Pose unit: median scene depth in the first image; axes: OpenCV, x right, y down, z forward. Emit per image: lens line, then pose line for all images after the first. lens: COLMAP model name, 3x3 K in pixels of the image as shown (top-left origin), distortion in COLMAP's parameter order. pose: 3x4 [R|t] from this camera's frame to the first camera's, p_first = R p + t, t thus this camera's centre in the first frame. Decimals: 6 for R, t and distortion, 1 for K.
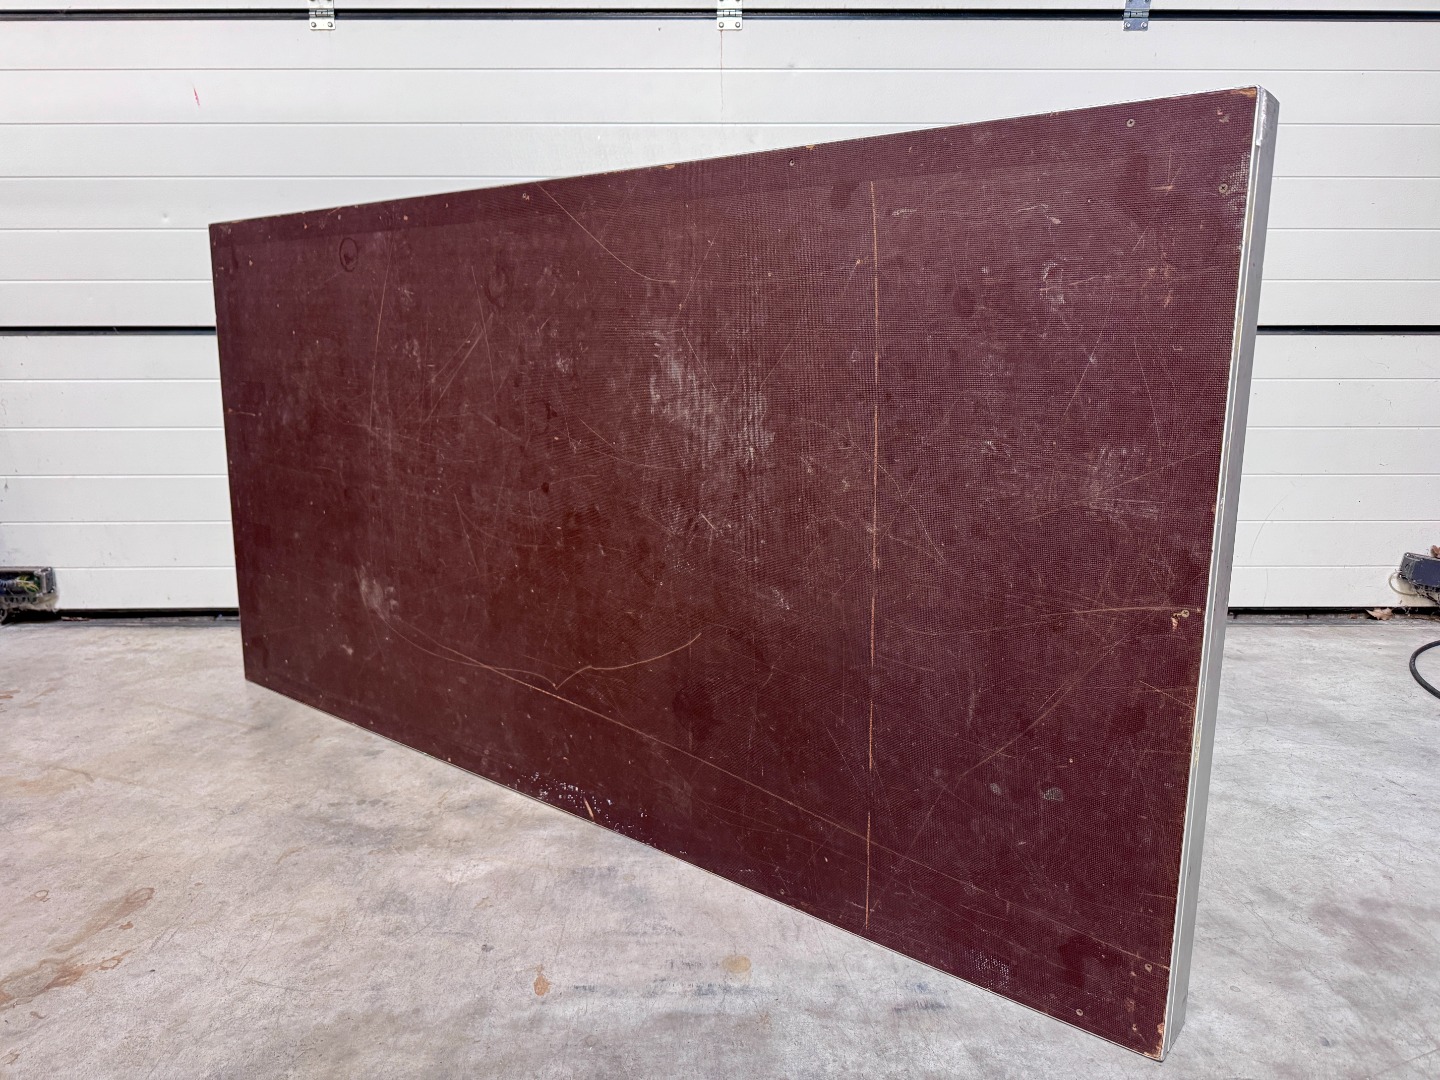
lens RADIAL K [[1026.6, 0, 720.0], [0, 1026.6, 540.0], [0, 0, 1]] dist [-0.004668, -0.007059]
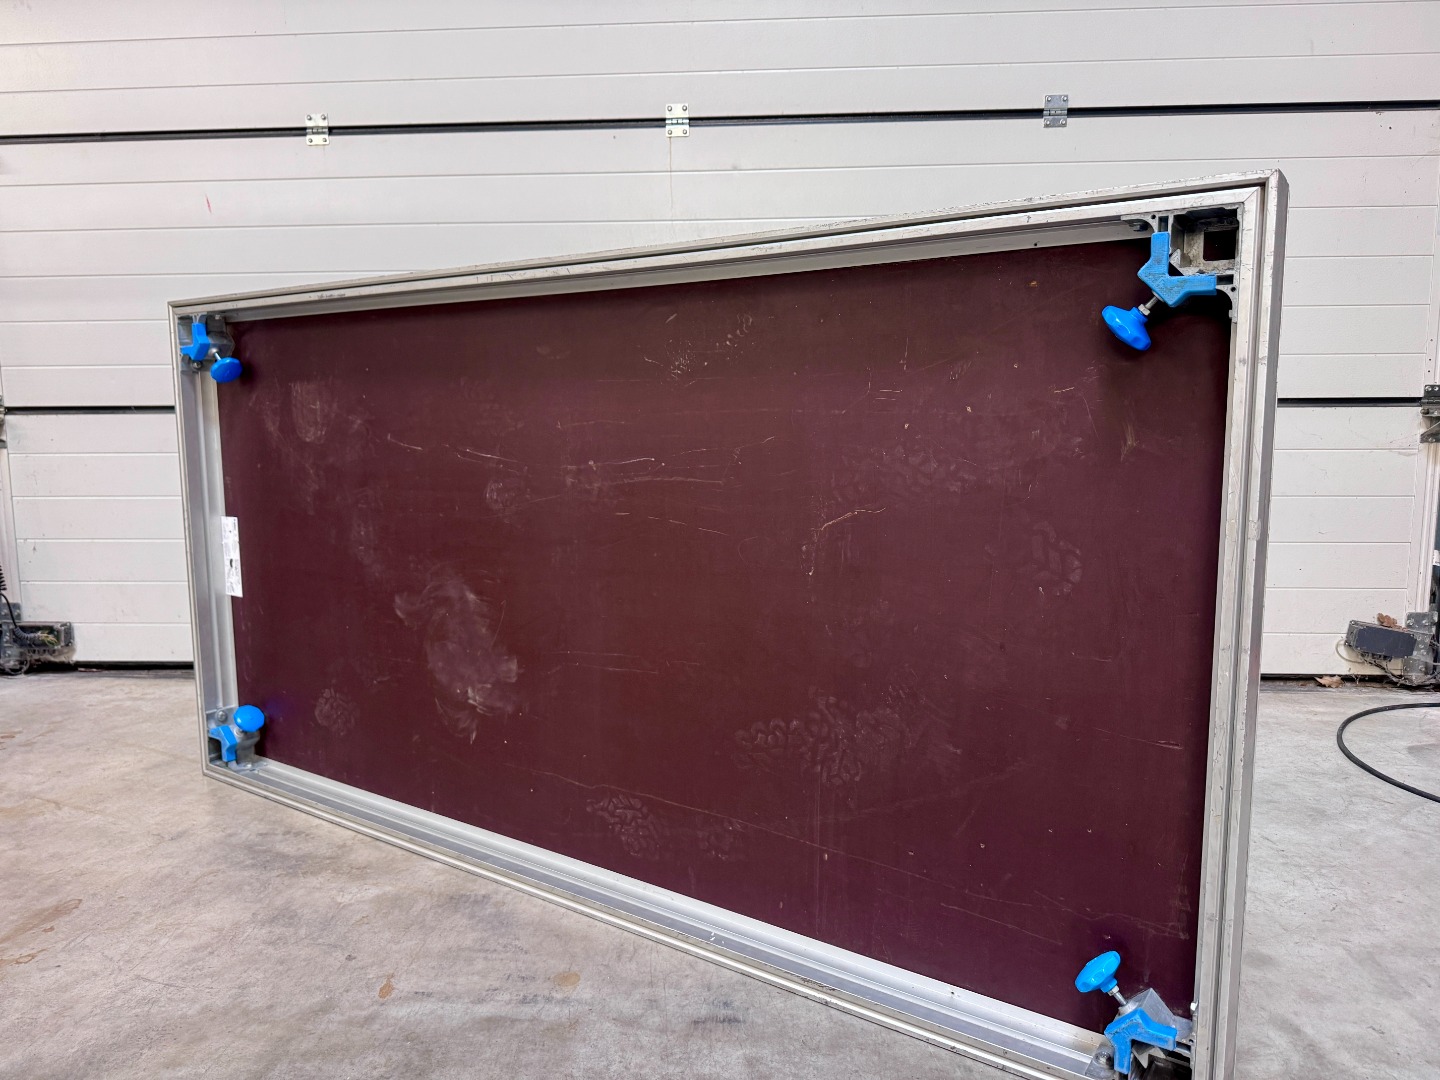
lens RADIAL K [[1026.6, 0, 720.0], [0, 1026.6, 540.0], [0, 0, 1]] dist [-0.004668, -0.007059]
pose [[0.997568, 0.003502, -0.069606, 0.198991], [-0.008426, 0.997471, -0.070575, 0.016351], [0.069182, 0.070989, 0.995075, -0.089281]]
